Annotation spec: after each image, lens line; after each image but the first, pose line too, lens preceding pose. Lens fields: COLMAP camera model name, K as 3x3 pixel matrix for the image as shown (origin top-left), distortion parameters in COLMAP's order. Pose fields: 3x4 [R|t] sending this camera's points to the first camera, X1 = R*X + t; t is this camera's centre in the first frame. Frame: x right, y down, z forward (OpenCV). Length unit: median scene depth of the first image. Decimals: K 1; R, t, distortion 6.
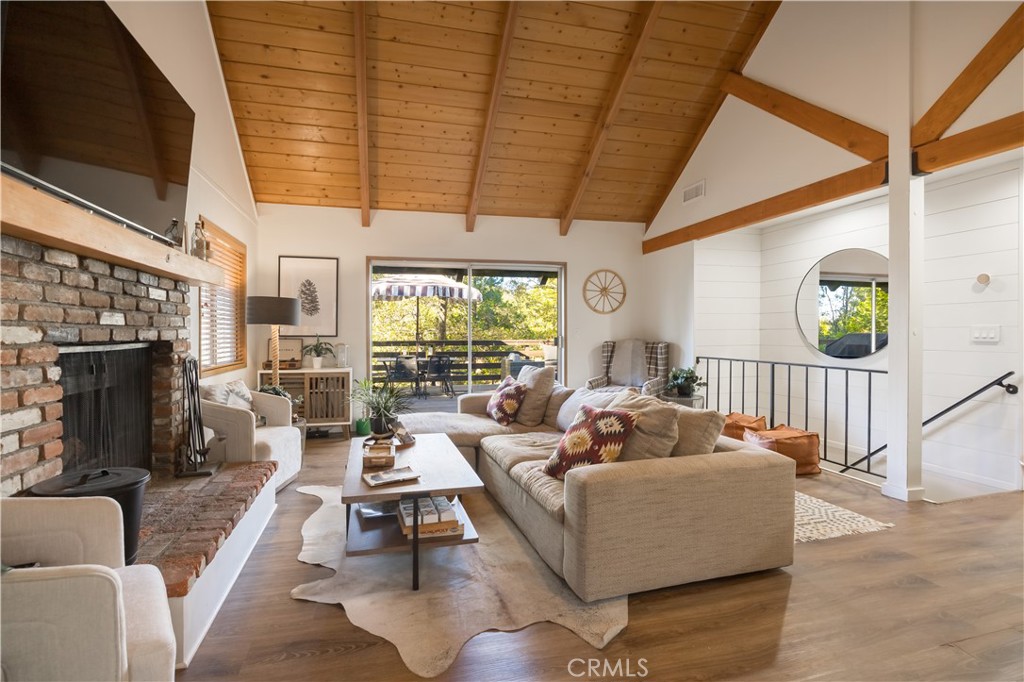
lens RADIAL K [[452.3, 0, 505.5], [0, 452.3, 333.8], [0, 0, 1]] dist [0.003690, -0.001043]
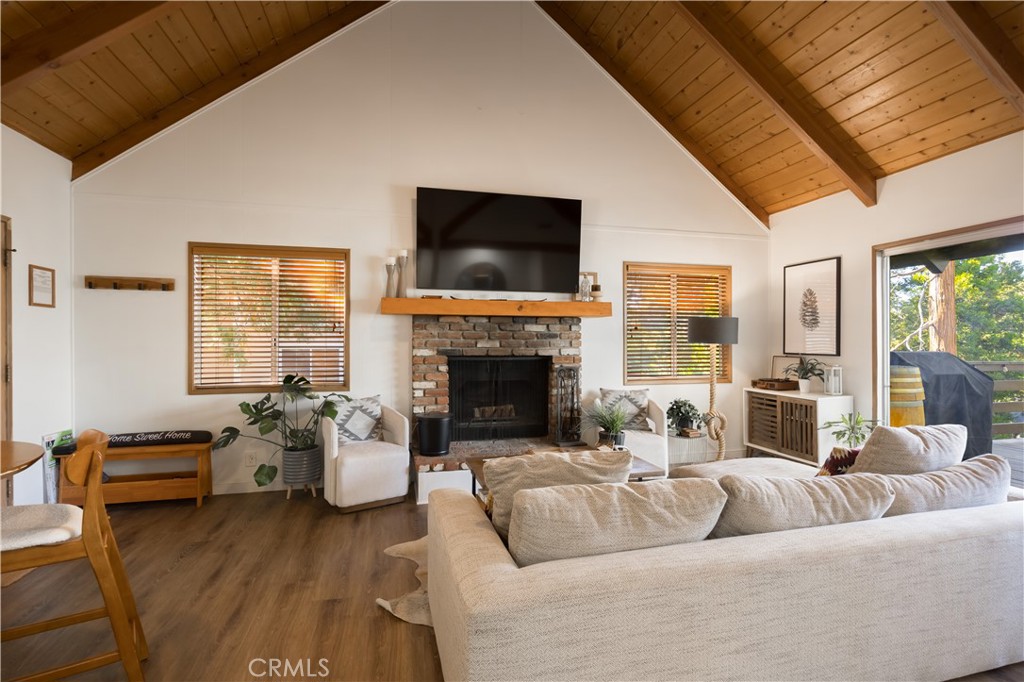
lens RADIAL K [[488.3, 0, 503.4], [0, 488.3, 339.9], [0, 0, 1]] dist [-0.010549, 0.003146]
pose [[-0.027003, -0.003264, -0.999630, 0.706482], [-0.003143, 0.999990, -0.003181, -0.025330], [0.999630, 0.003056, -0.027013, 0.630705]]
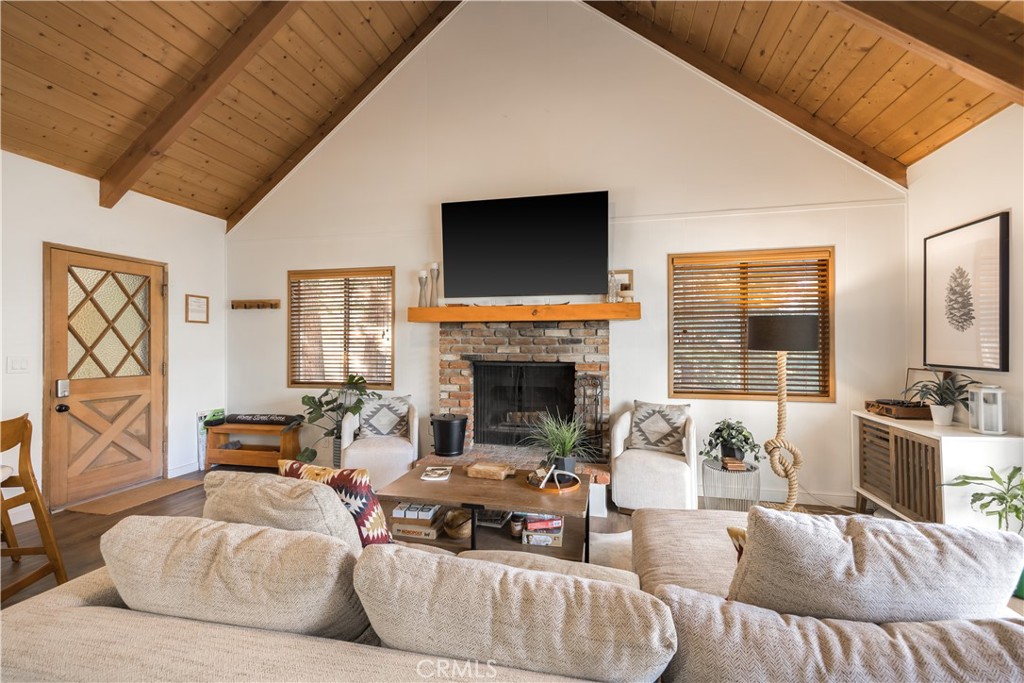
lens RADIAL K [[426.3, 0, 527.5], [0, 426.3, 341.7], [0, 0, 1]] dist [0.006570, -0.001190]
pose [[-0.475802, -0.006523, -0.879528, 0.409939], [-0.002422, 0.999978, -0.006106, -0.032007], [0.879549, -0.000774, -0.475807, 1.098190]]
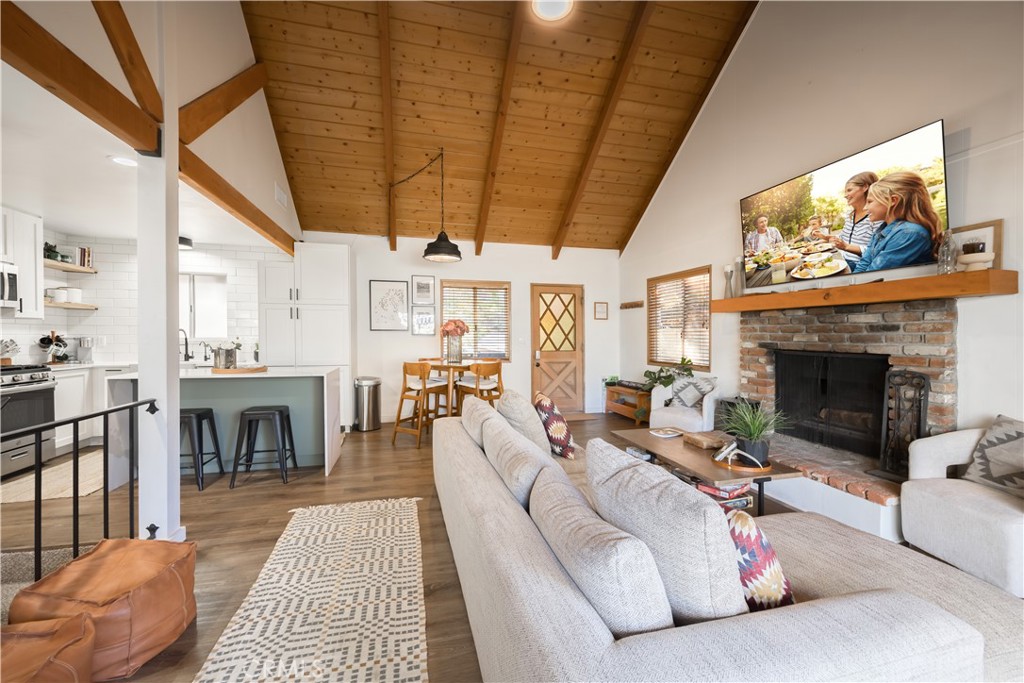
lens RADIAL K [[398.8, 0, 504.7], [0, 398.8, 340.9], [0, 0, 1]] dist [0.006550, -0.000828]
pose [[-0.999466, -0.002706, 0.032556, 0.167450], [-0.002076, 0.999810, 0.019380, -0.027969], [-0.032602, 0.019302, -0.999282, 1.490695]]
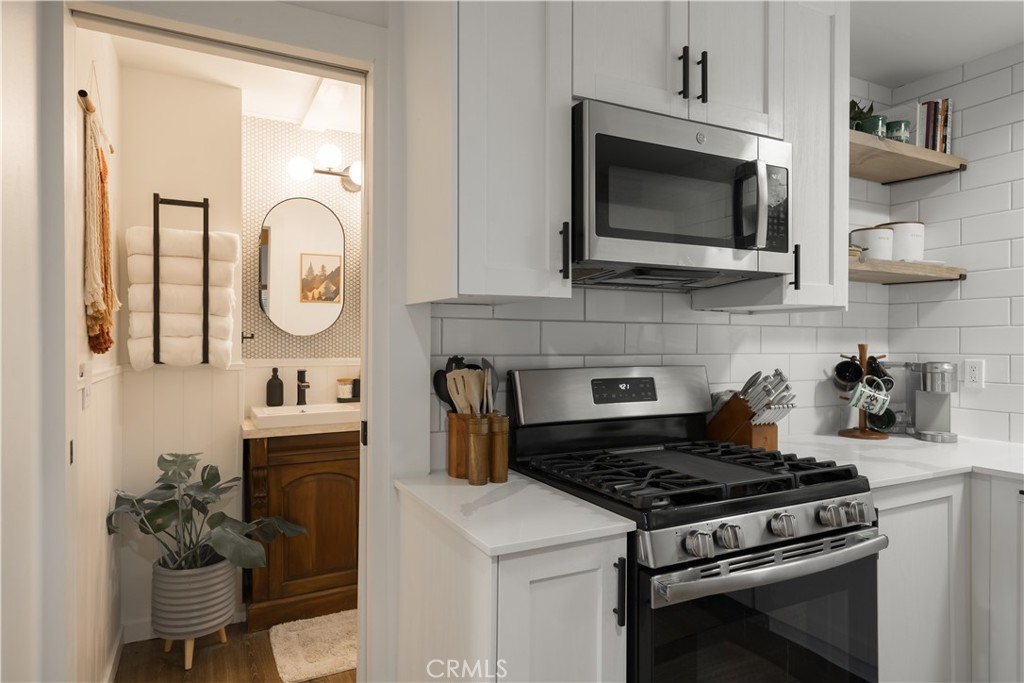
lens RADIAL K [[608.2, 0, 520.9], [0, 608.2, 344.5], [0, 0, 1]] dist [0.015480, 0.000531]
pose [[-0.212877, -0.000860, 0.977079, 1.028851], [0.004141, 0.999990, 0.001782, -0.033784], [-0.977070, 0.004426, -0.212872, 0.804506]]
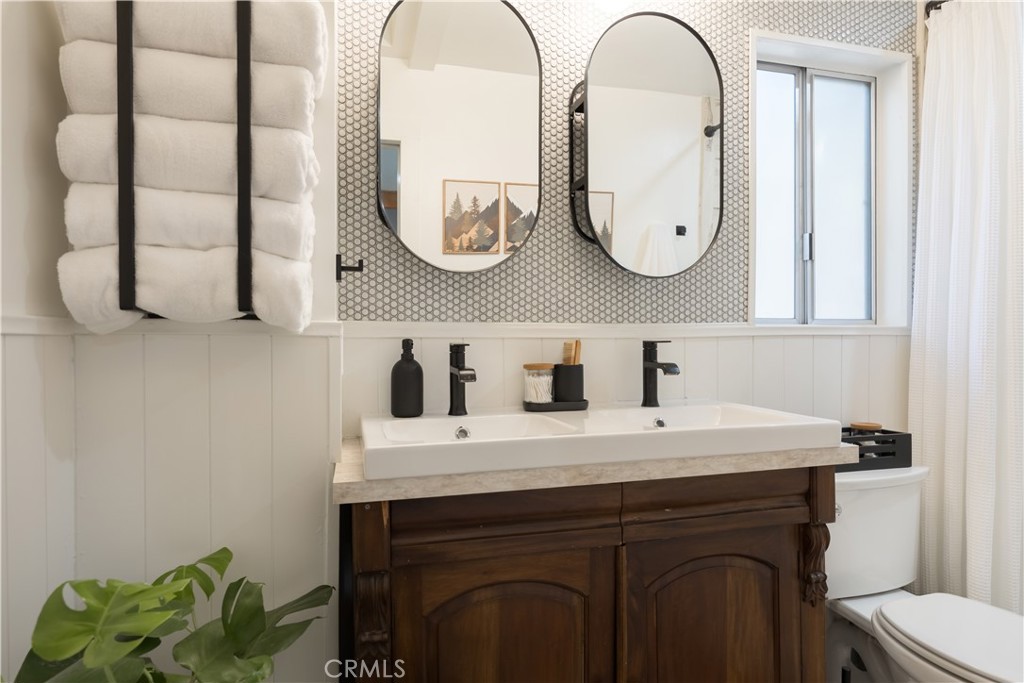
lens RADIAL K [[575.2, 0, 501.1], [0, 575.2, 349.7], [0, 0, 1]] dist [0.002372, 0.000159]
pose [[0.009051, -0.010272, 0.999906, 1.523241], [0.006605, 0.999926, 0.010212, 0.001580], [-0.999937, 0.006512, 0.009118, 0.887825]]
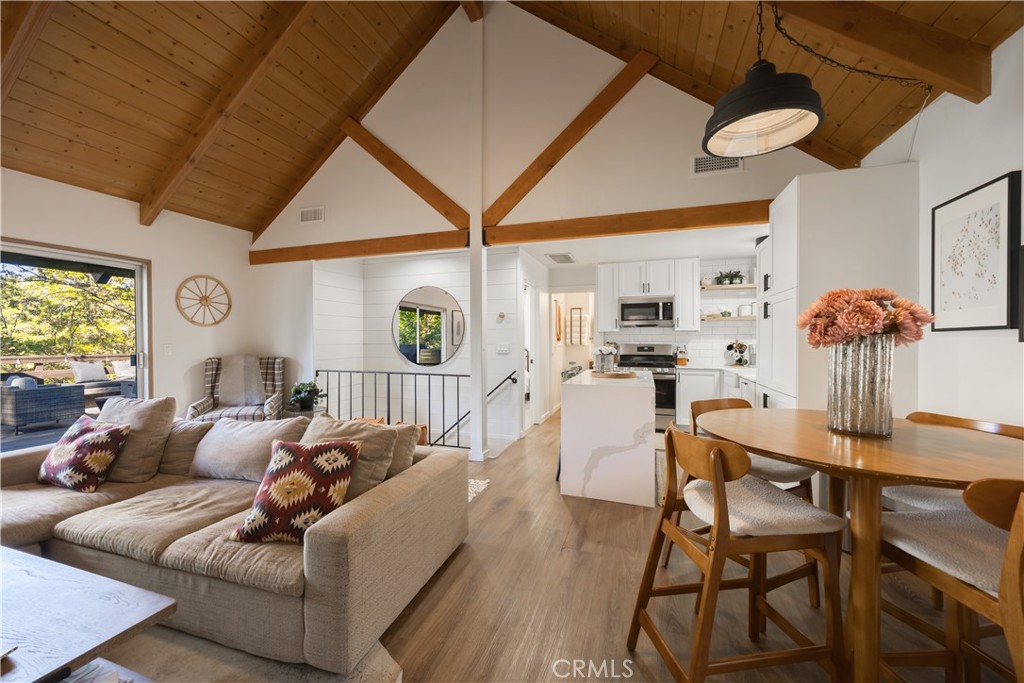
lens RADIAL K [[398.8, 0, 498.2], [0, 398.8, 345.1], [0, 0, 1]] dist [0.006550, -0.000828]
pose [[0.585780, -0.004686, 0.810456, -0.126899], [0.000854, 0.999986, 0.005164, -0.019012], [-0.810469, -0.002333, 0.585776, 0.148305]]
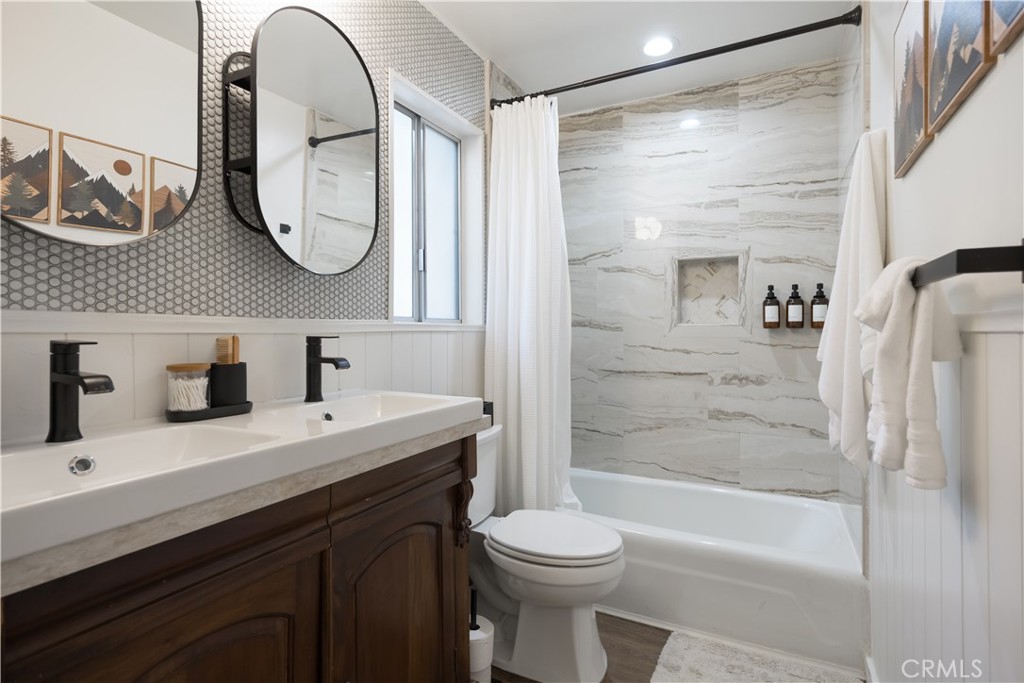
lens RADIAL K [[501.7, 0, 531.9], [0, 501.7, 333.5], [0, 0, 1]] dist [0.006914, 0.000239]
pose [[-0.746466, 0.004708, 0.665407, 1.578384], [0.007050, 0.999975, 0.000834, -0.001195], [-0.665386, 0.005313, -0.746480, 0.953294]]
